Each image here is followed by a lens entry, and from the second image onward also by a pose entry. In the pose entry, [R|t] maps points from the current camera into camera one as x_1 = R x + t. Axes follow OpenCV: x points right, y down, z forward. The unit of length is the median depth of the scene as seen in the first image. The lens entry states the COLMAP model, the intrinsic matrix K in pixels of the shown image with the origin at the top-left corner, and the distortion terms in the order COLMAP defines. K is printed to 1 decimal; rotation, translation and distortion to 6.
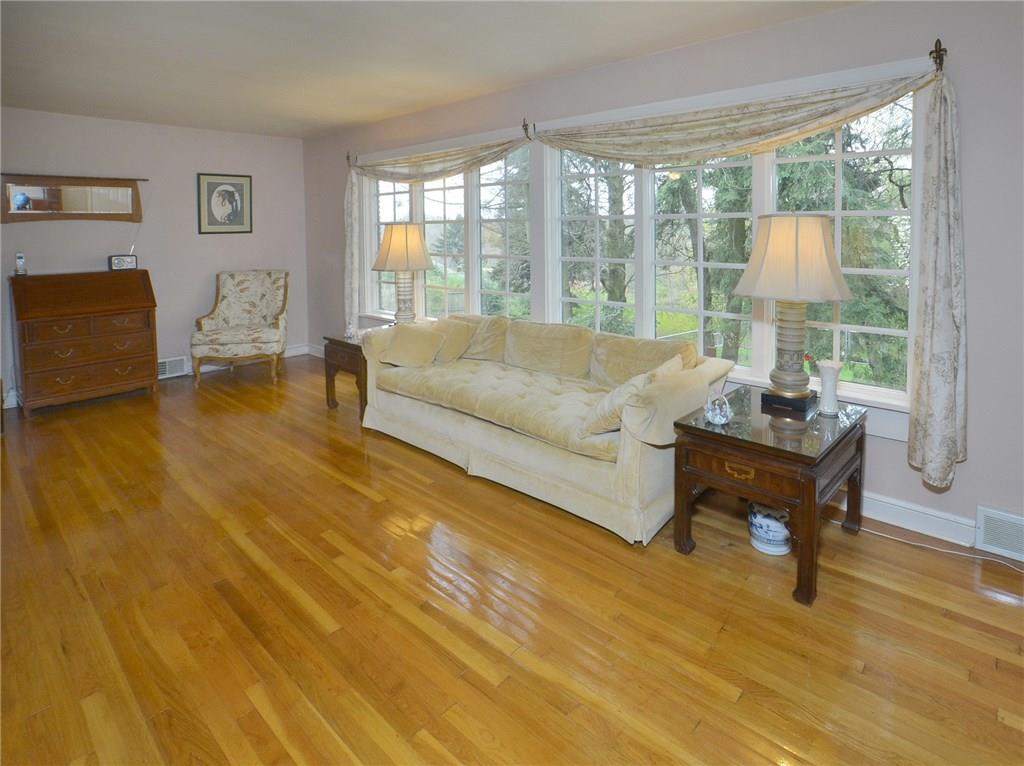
lens RADIAL K [[546.5, 0, 519.6], [0, 546.5, 383.1], [0, 0, 1]] dist [-0.017709, -0.000404]
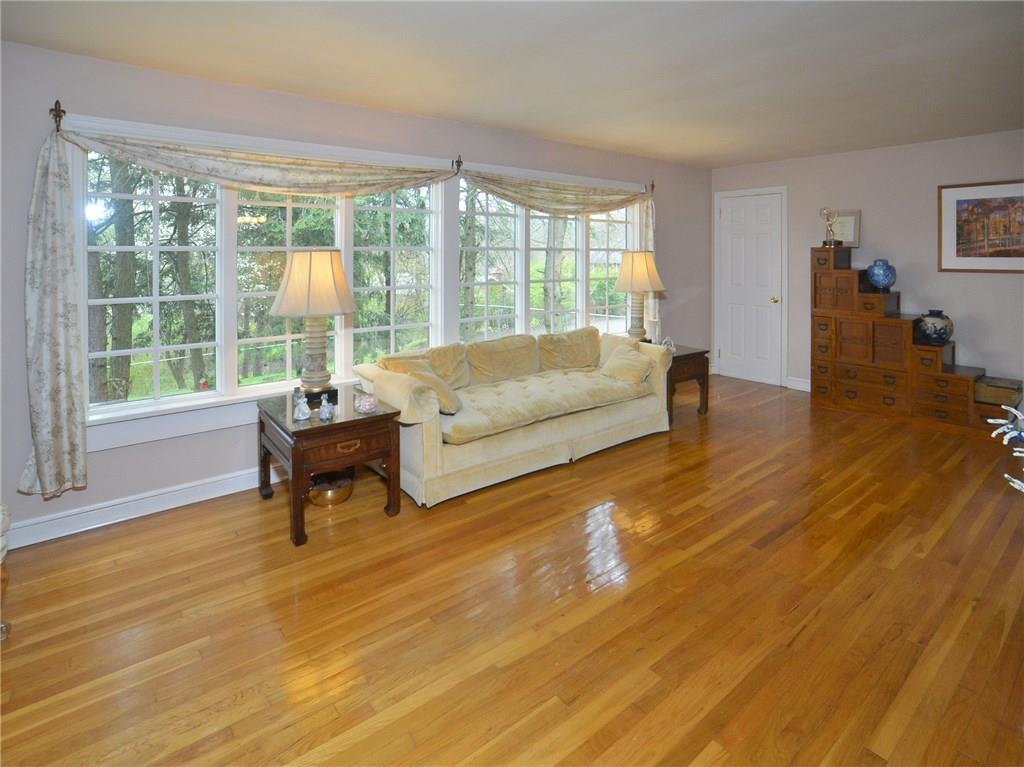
lens RADIAL K [[546.5, 0, 519.6], [0, 546.5, 383.6], [0, 0, 1]] dist [-0.017709, -0.000404]
pose [[0.130130, -0.230916, 0.964232, -1.666592], [0.258653, 0.946734, 0.191819, -0.344978], [-0.957165, 0.224440, 0.182925, 1.166009]]
